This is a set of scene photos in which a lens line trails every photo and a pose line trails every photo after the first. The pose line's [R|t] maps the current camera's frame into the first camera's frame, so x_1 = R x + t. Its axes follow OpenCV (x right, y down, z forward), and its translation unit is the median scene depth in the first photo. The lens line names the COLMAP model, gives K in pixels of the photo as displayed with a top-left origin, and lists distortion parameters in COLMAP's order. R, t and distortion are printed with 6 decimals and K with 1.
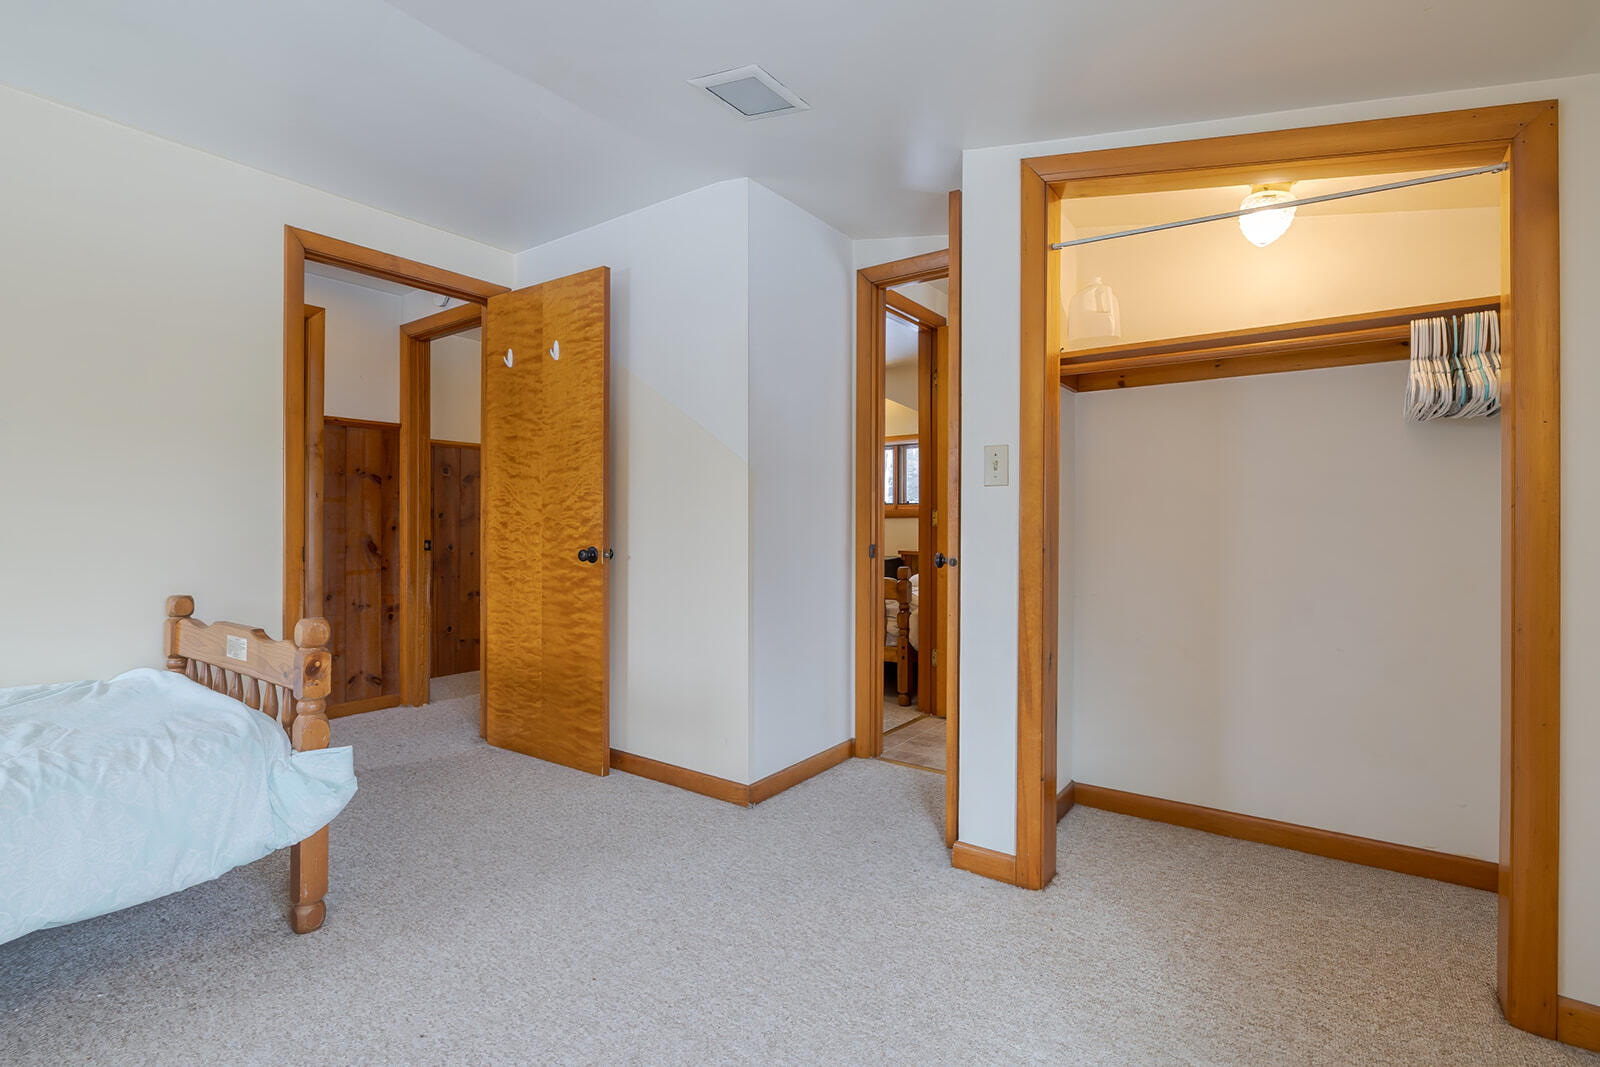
lens RADIAL K [[761.8, 0, 811.3], [0, 761.8, 526.6], [0, 0, 1]] dist [0.001978, 0.001474]
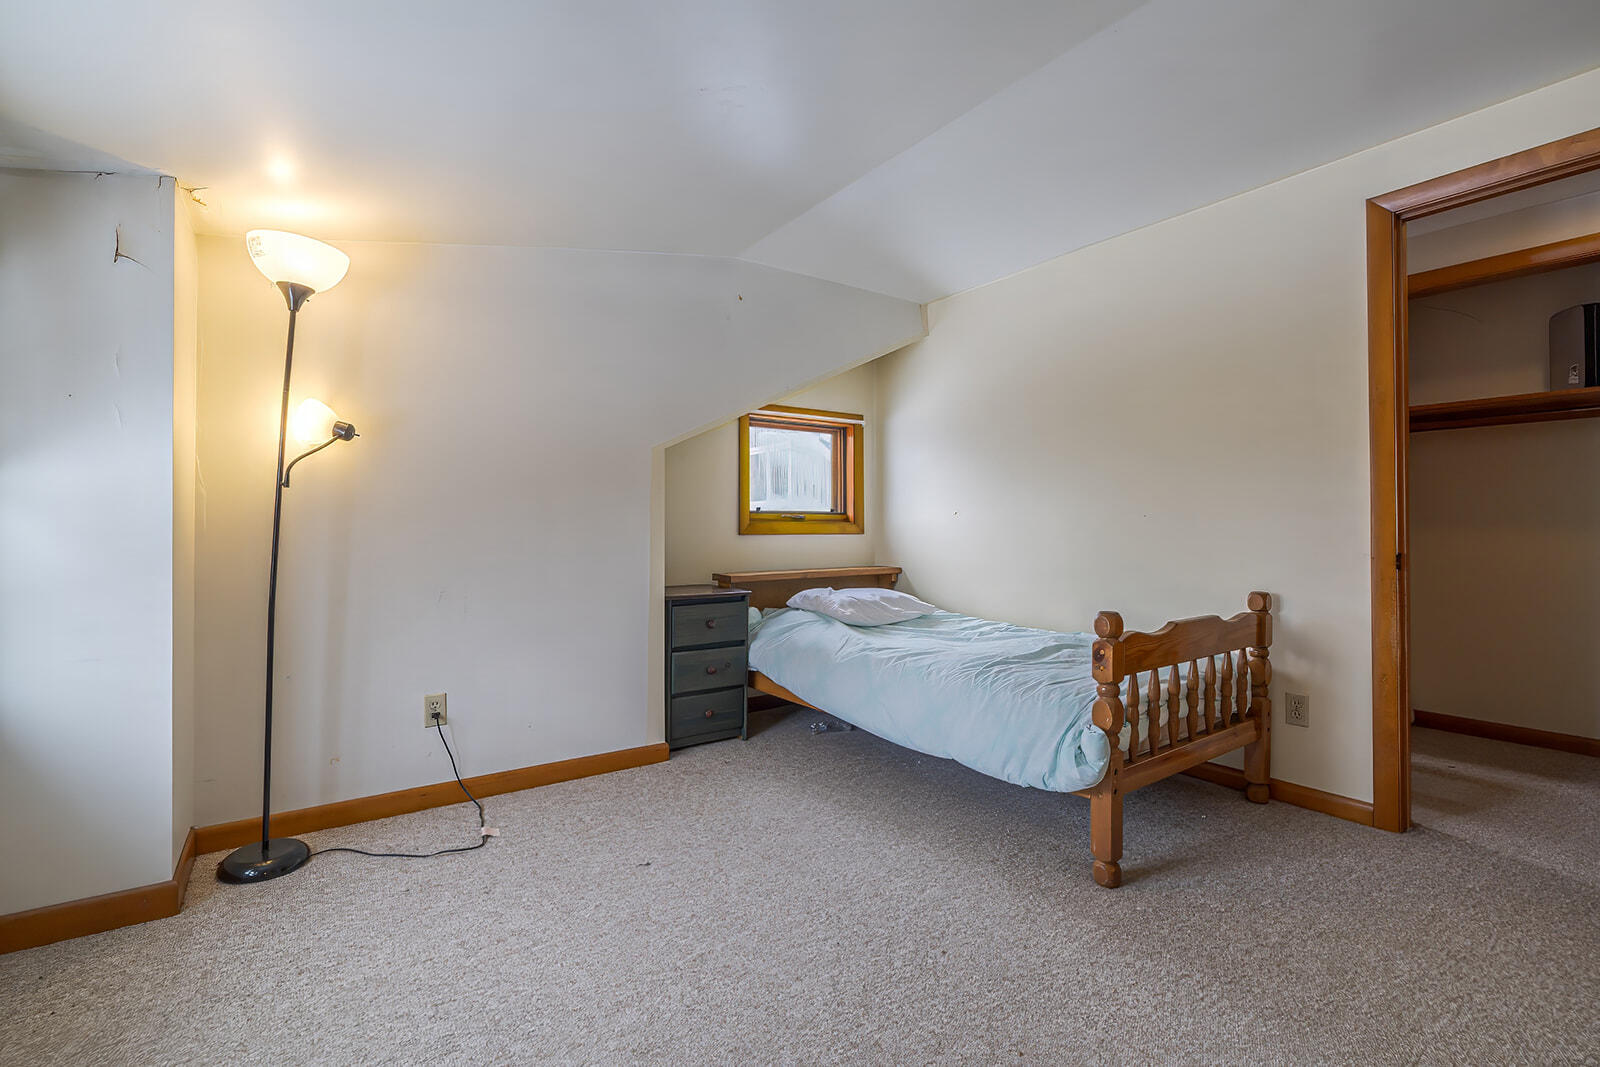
lens RADIAL K [[726.8, 0, 799.8], [0, 726.8, 530.1], [0, 0, 1]] dist [0.009712, -0.000210]
pose [[-0.338305, 0.001068, -0.941036, 0.343246], [0.002821, 0.999996, 0.000121, -0.001904], [0.941032, -0.002614, -0.338307, 0.618279]]
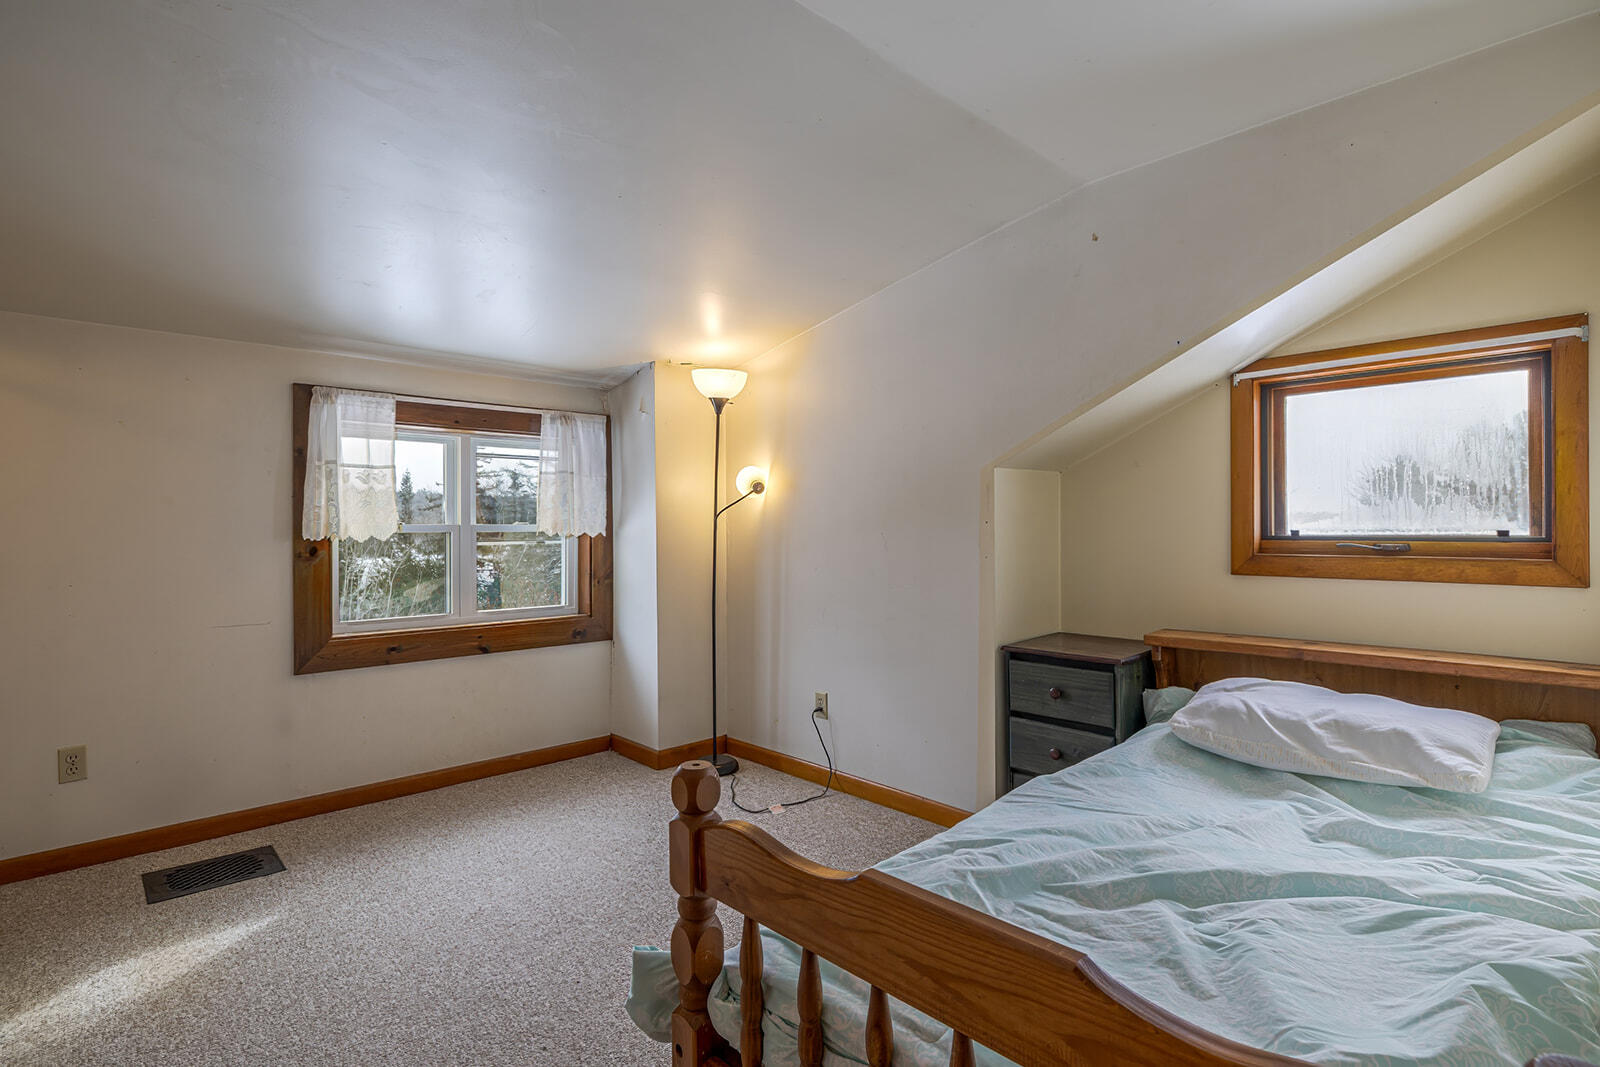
lens RADIAL K [[761.8, 0, 804.3], [0, 761.8, 525.7], [0, 0, 1]] dist [0.001978, 0.001474]
pose [[-0.983310, 0.002216, 0.181922, -0.545839], [0.001264, 0.999985, -0.005350, -0.046430], [-0.181931, -0.005031, -0.983298, 1.033814]]
